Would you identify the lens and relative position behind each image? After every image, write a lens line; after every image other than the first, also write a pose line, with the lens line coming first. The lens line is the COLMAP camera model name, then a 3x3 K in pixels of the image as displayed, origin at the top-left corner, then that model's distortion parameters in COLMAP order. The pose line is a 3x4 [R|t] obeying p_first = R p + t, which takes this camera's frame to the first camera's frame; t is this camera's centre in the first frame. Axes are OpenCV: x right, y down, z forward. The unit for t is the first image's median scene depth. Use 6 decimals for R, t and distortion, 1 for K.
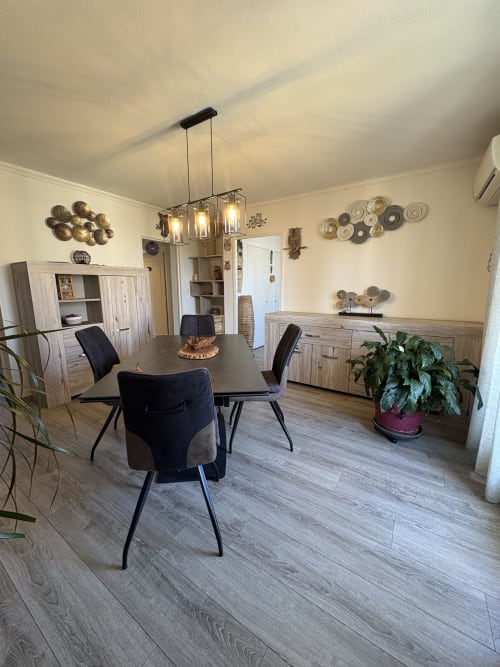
lens RADIAL K [[265.5, 0, 250.0], [0, 265.5, 333.5], [0, 0, 1]] dist [0.000387, -0.000102]
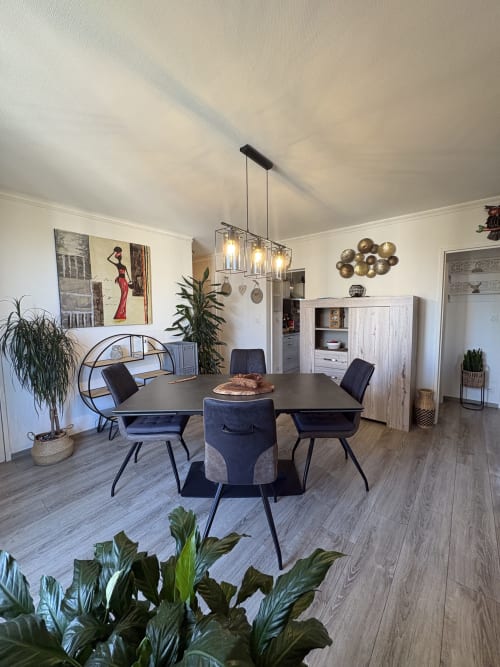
lens RADIAL K [[265.5, 0, 250.0], [0, 265.5, 333.5], [0, 0, 1]] dist [0.000387, -0.000102]
pose [[-0.106488, 0.090270, -0.990208, 0.562189], [-0.161832, 0.981018, 0.106836, -0.179739], [0.981056, 0.171624, -0.089858, 0.783469]]
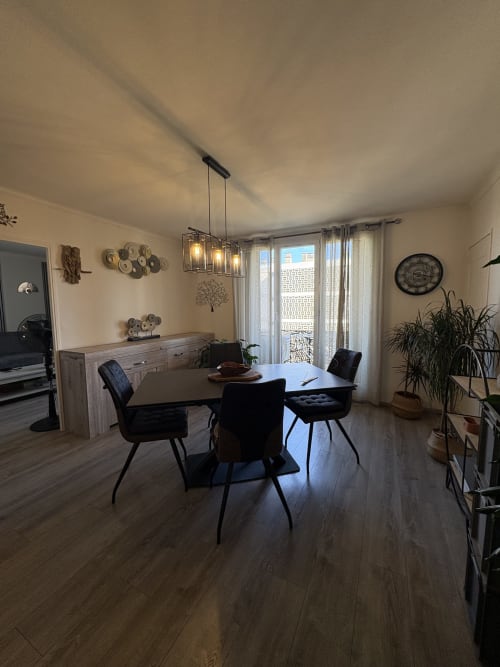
lens RADIAL K [[265.5, 0, 250.0], [0, 265.5, 333.5], [0, 0, 1]] dist [0.000387, -0.000102]
pose [[-0.115036, -0.096199, 0.988692, -0.912302], [0.184460, 0.975921, 0.116419, -0.160183], [-0.976085, 0.195767, -0.094521, 0.736880]]
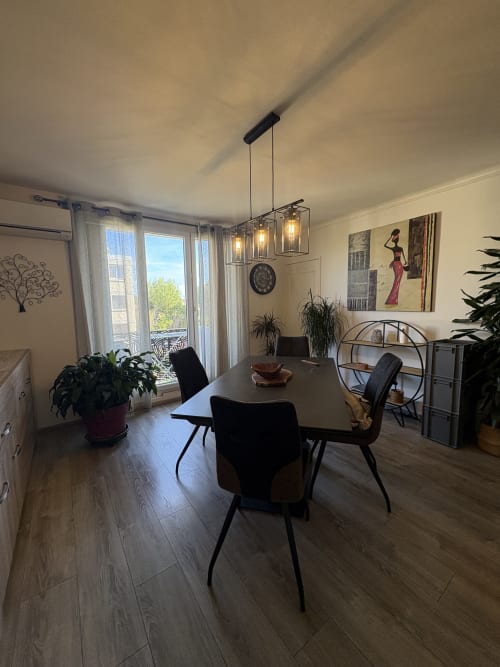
lens RADIAL K [[265.5, 0, 250.0], [0, 265.5, 333.5], [0, 0, 1]] dist [0.000387, -0.000102]
pose [[-0.933364, -0.024351, 0.358104, -0.336689], [0.079016, 0.959280, 0.271181, -0.259094], [-0.350125, 0.281407, -0.893433, 1.347135]]
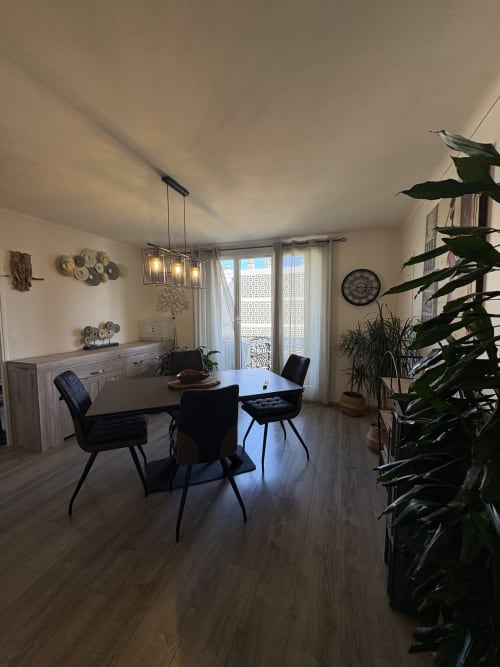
lens RADIAL K [[265.5, 0, 250.0], [0, 265.5, 333.5], [0, 0, 1]] dist [0.000387, -0.000102]
pose [[-0.247295, -0.079812, 0.965648, -0.971713], [0.174557, 0.976626, 0.125422, -0.177969], [-0.953087, 0.199577, -0.227583, 0.723068]]
